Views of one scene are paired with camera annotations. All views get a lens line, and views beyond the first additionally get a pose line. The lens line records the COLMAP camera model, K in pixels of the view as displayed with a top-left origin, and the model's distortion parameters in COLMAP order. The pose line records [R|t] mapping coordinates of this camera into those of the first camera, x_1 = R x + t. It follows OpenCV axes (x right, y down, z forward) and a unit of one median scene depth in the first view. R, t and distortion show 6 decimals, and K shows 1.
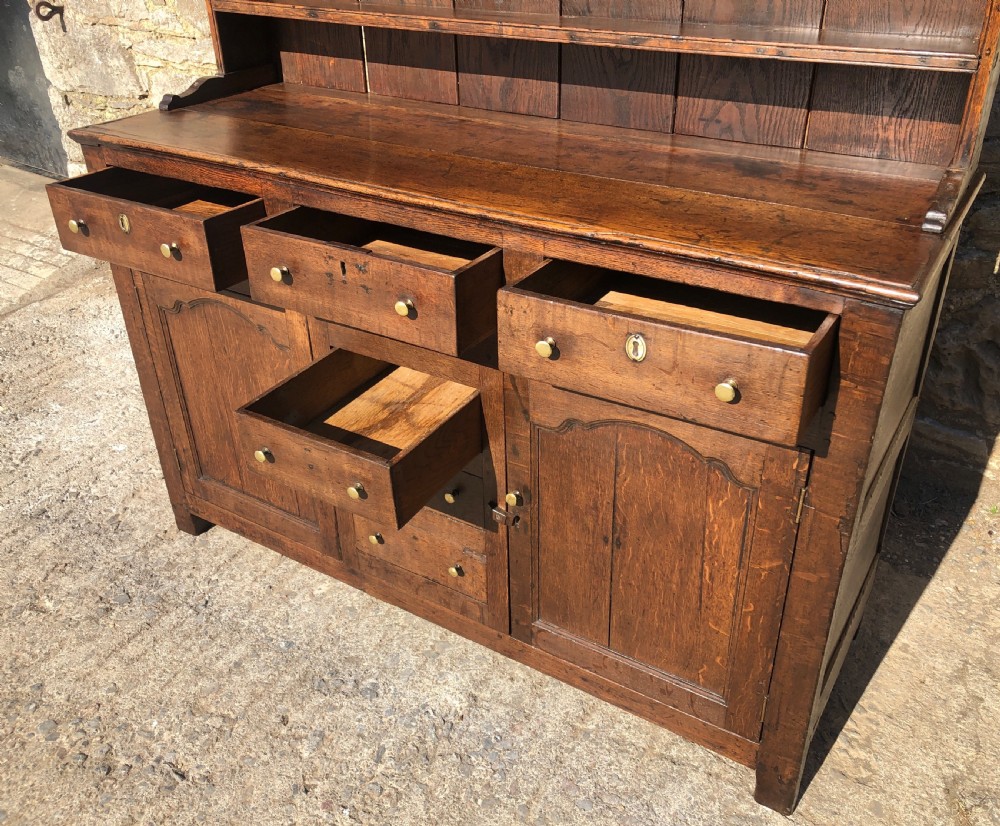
lens RADIAL K [[917.1, 0, 504.5], [0, 917.1, 405.0], [0, 0, 1]] dist [0.009026, 0.000052]
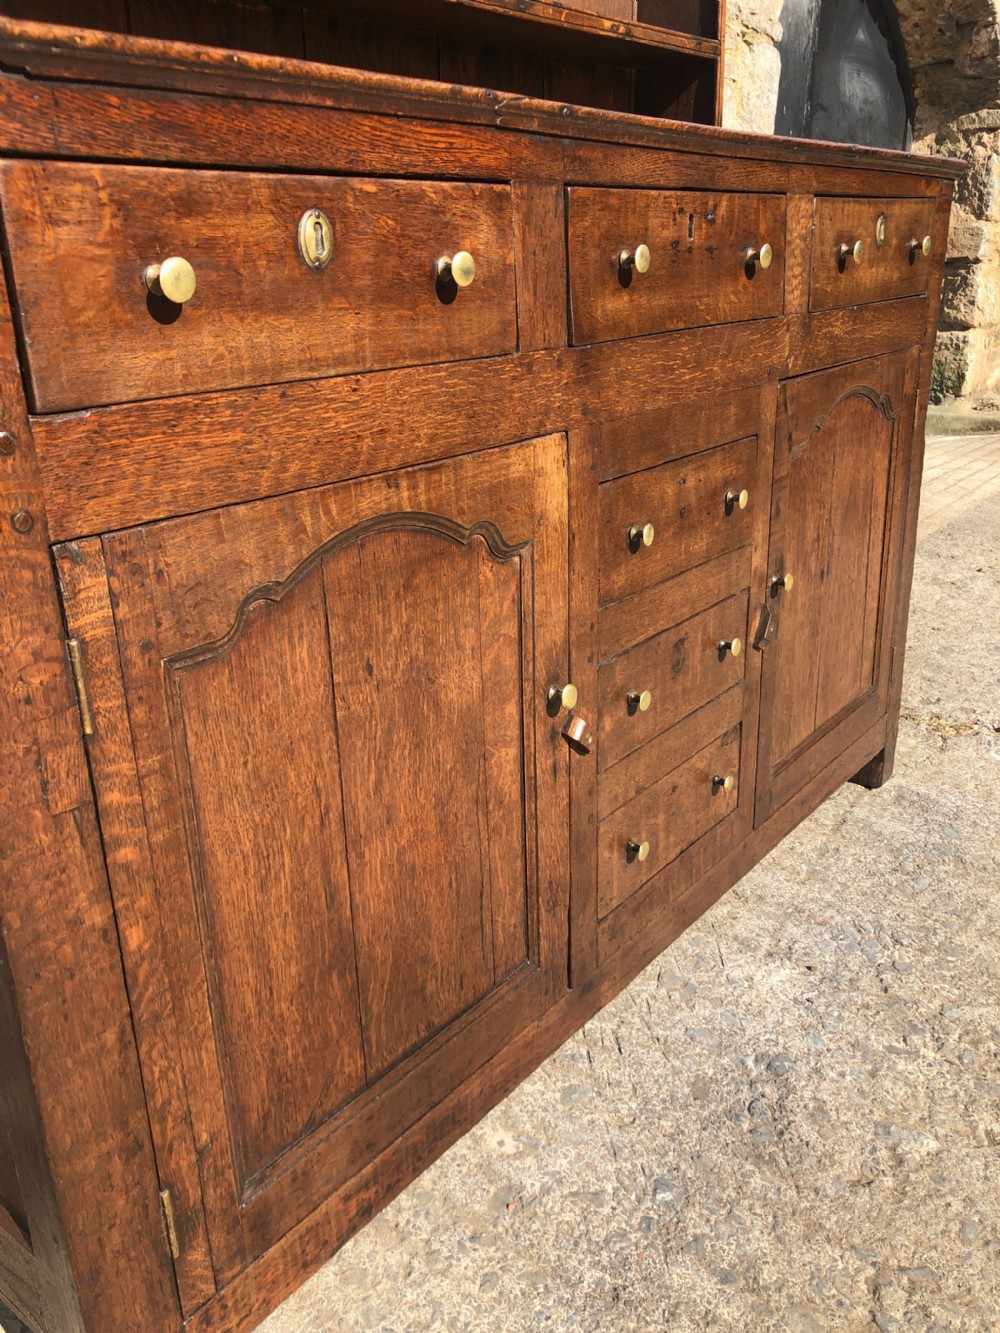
lens RADIAL K [[1086.8, 0, 495.7], [0, 1086.8, 648.0], [0, 0, 1]] dist [0.023390, 0.004987]
pose [[0.124340, -0.318865, 0.939609, -0.777001], [0.533009, 0.820194, 0.207807, -0.143184], [-0.836923, 0.474981, 0.271941, 0.899961]]
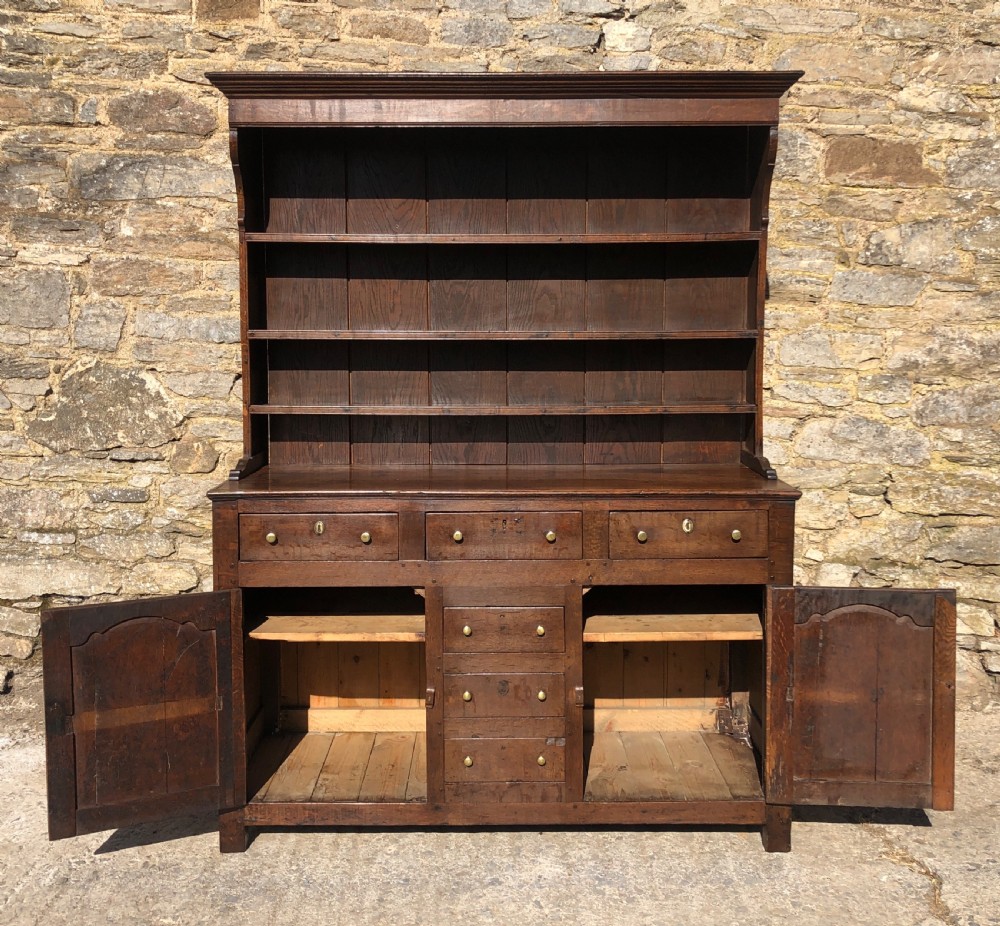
lens RADIAL K [[1109.9, 0, 508.5], [0, 1109.9, 429.1], [0, 0, 1]] dist [0.016966, -0.027774]
pose [[0.846419, -0.036580, 0.531260, -0.997487], [0.261973, 0.897169, -0.355609, 0.323903], [-0.463622, 0.440170, 0.768964, -0.510452]]
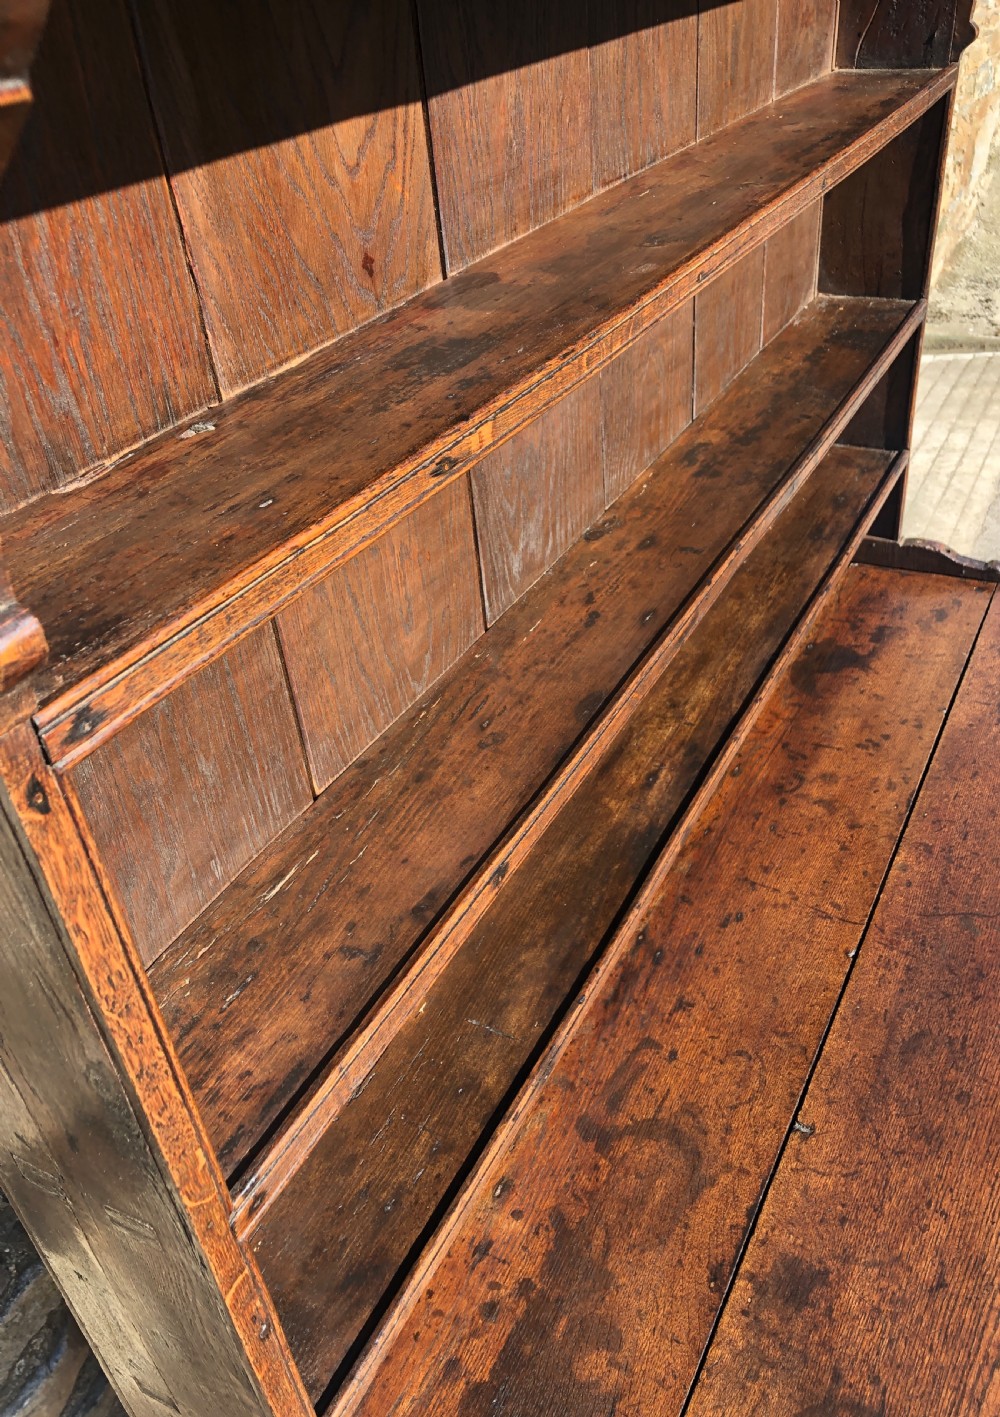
lens RADIAL K [[1157.5, 0, 531.4], [0, 1157.5, 705.3], [0, 0, 1]] dist [0.008659, -0.005755]
pose [[-0.078939, -0.545272, 0.834534, -0.556158], [0.580753, 0.655262, 0.483072, -0.809232], [-0.810244, 0.522791, 0.264942, 0.853274]]
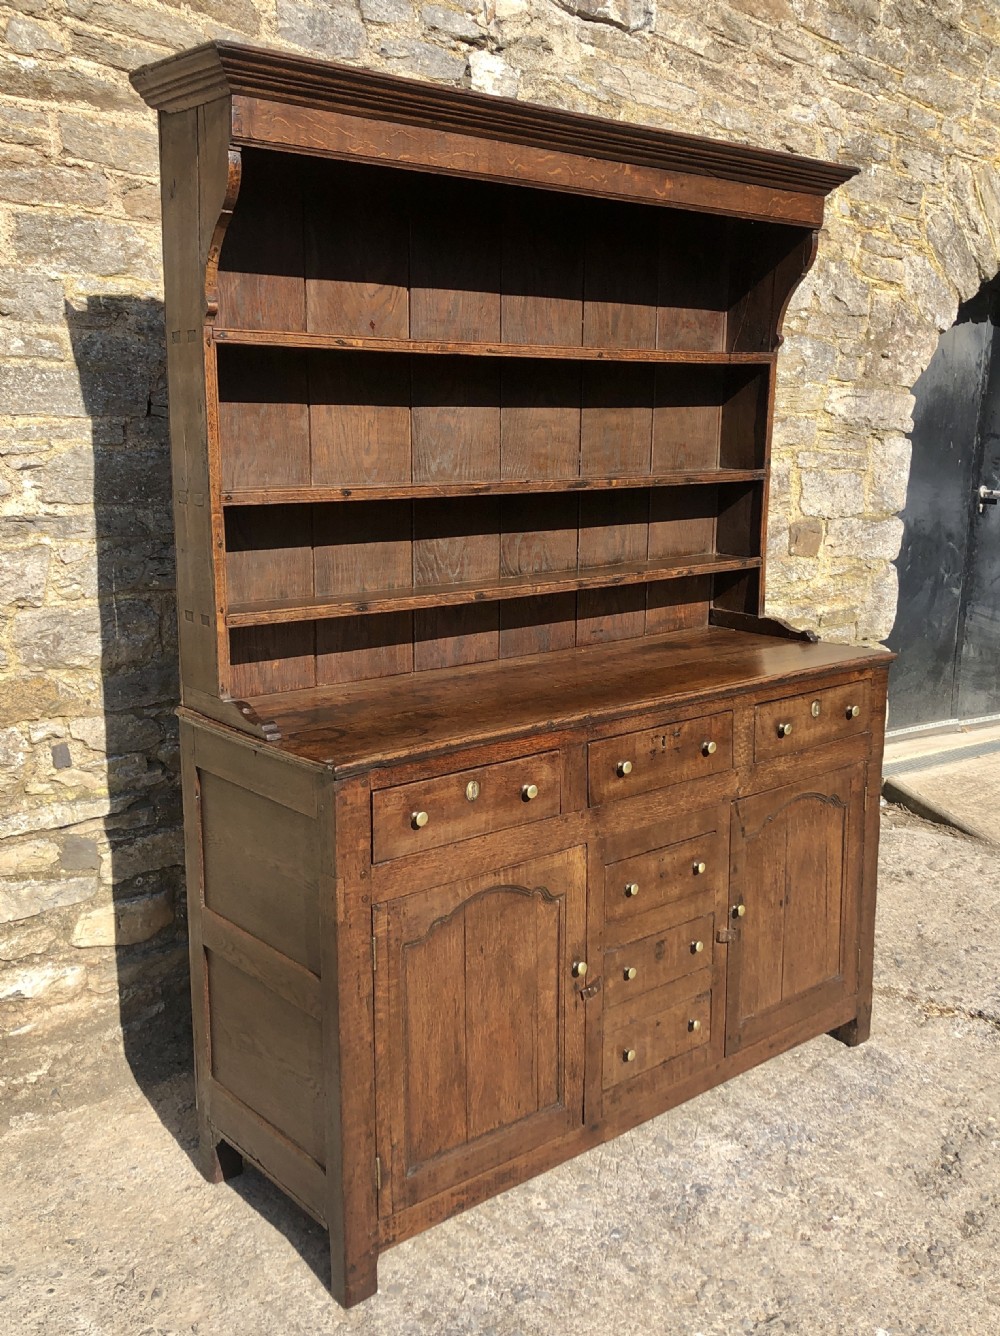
lens RADIAL K [[1291.3, 0, 540.3], [0, 1291.3, 658.4], [0, 0, 1]] dist [0.013405, 0.011250]
pose [[0.296800, -0.161891, 0.941117, -1.551581], [0.482515, 0.875886, -0.001500, -0.303517], [-0.824069, 0.454548, 0.338078, 0.428896]]
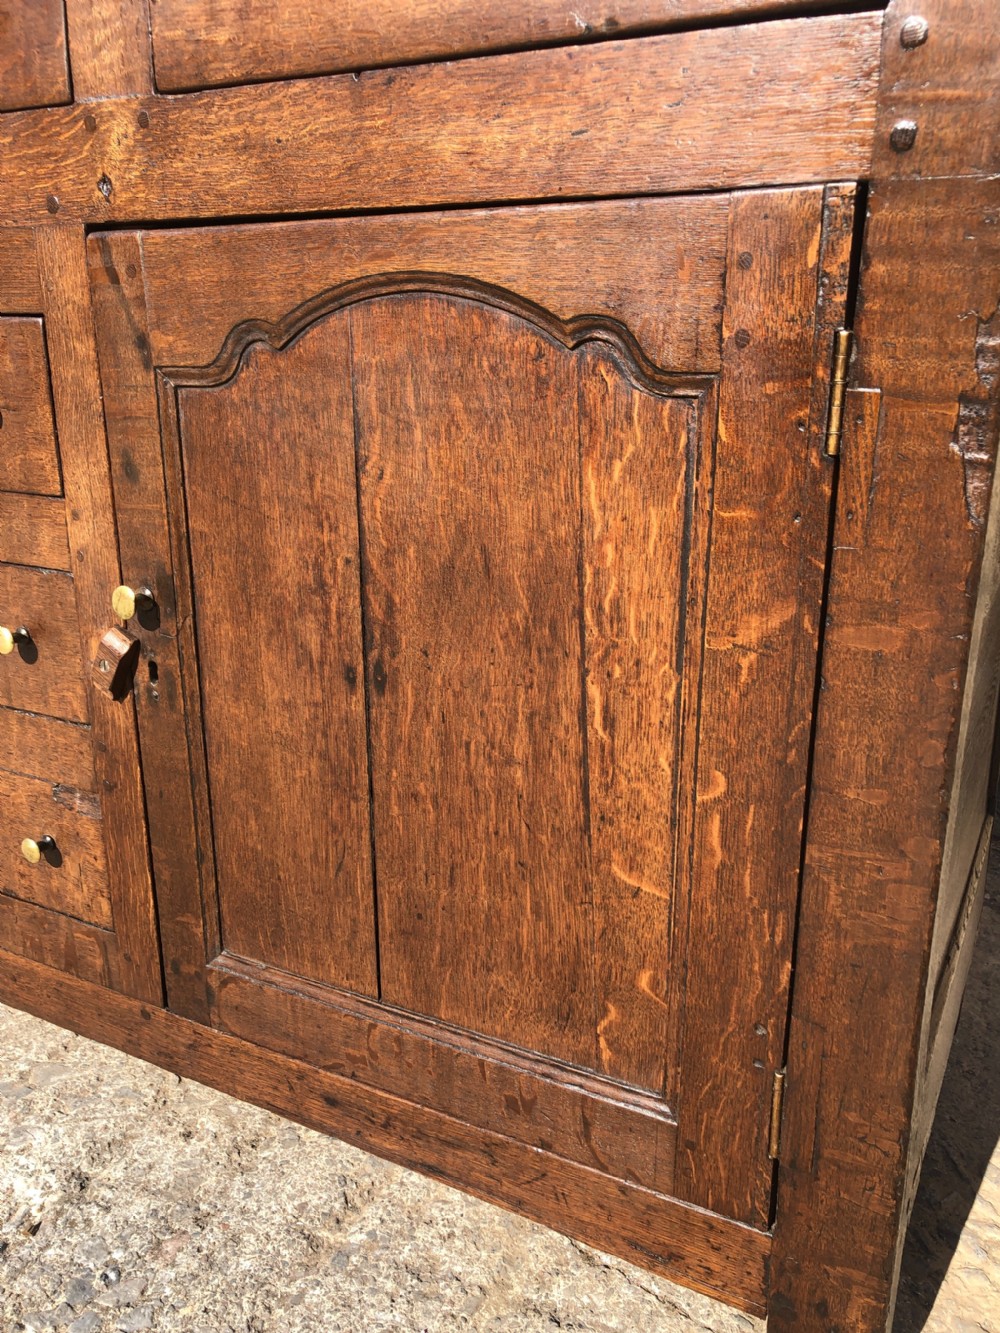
lens RADIAL K [[1105.2, 0, 500.0], [0, 1105.2, 666.5], [0, 0, 1]] dist [0.021023, -0.008590]
pose [[0.997826, -0.001529, 0.065885, 0.128695], [0.016915, 0.972183, -0.233612, 0.227896], [-0.063695, 0.234218, 0.970095, 0.478614]]
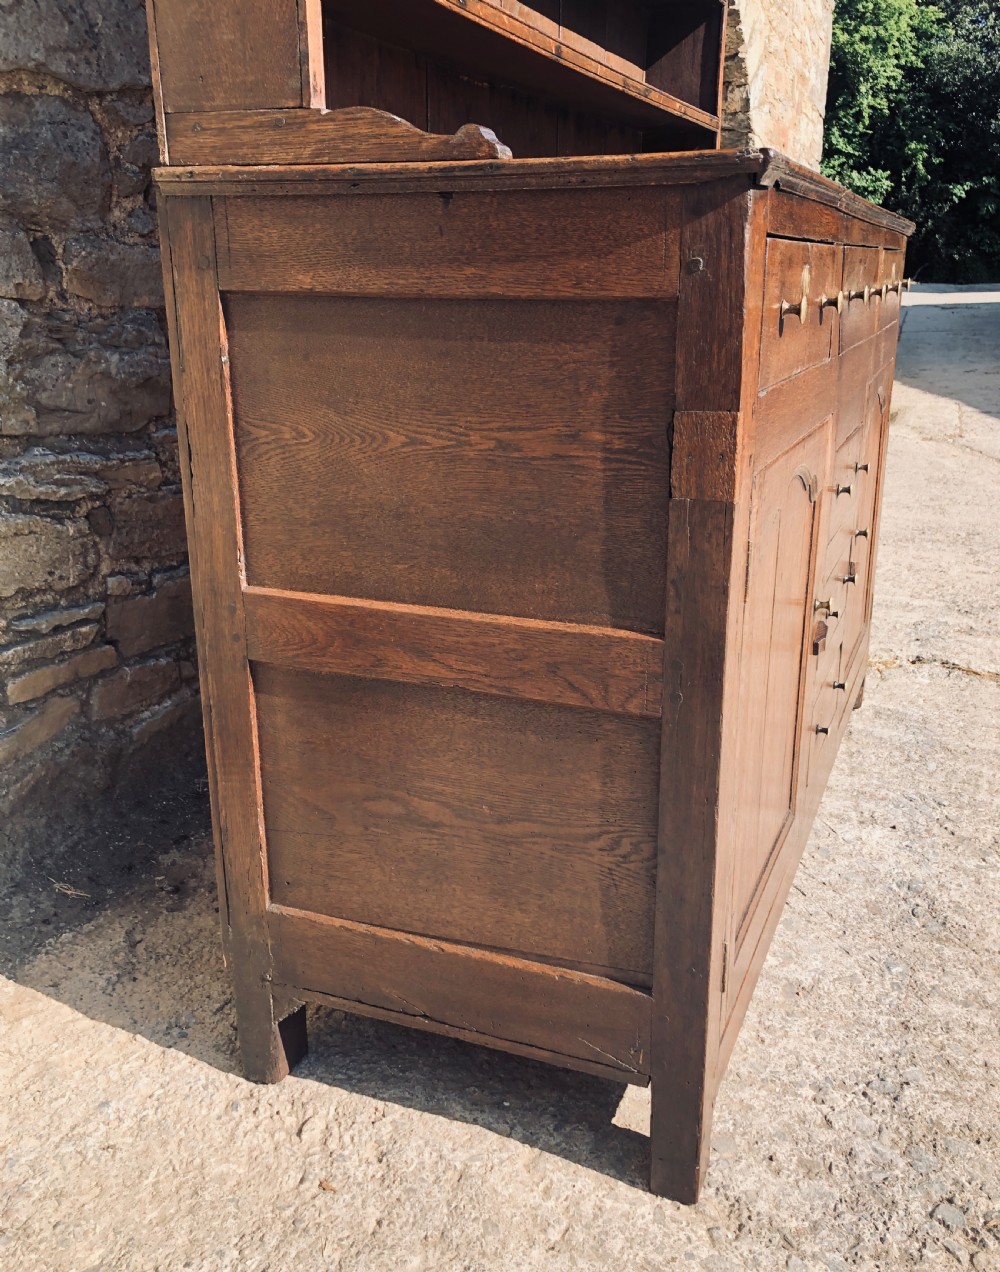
lens RADIAL K [[1140.8, 0, 532.3], [0, 1140.8, 636.6], [0, 0, 1]] dist [0.012017, 0.007471]
pose [[-0.179989, -0.286959, 0.940882, -0.994388], [0.506230, 0.793093, 0.338726, -0.360208], [-0.843407, 0.537269, 0.002519, 1.237955]]
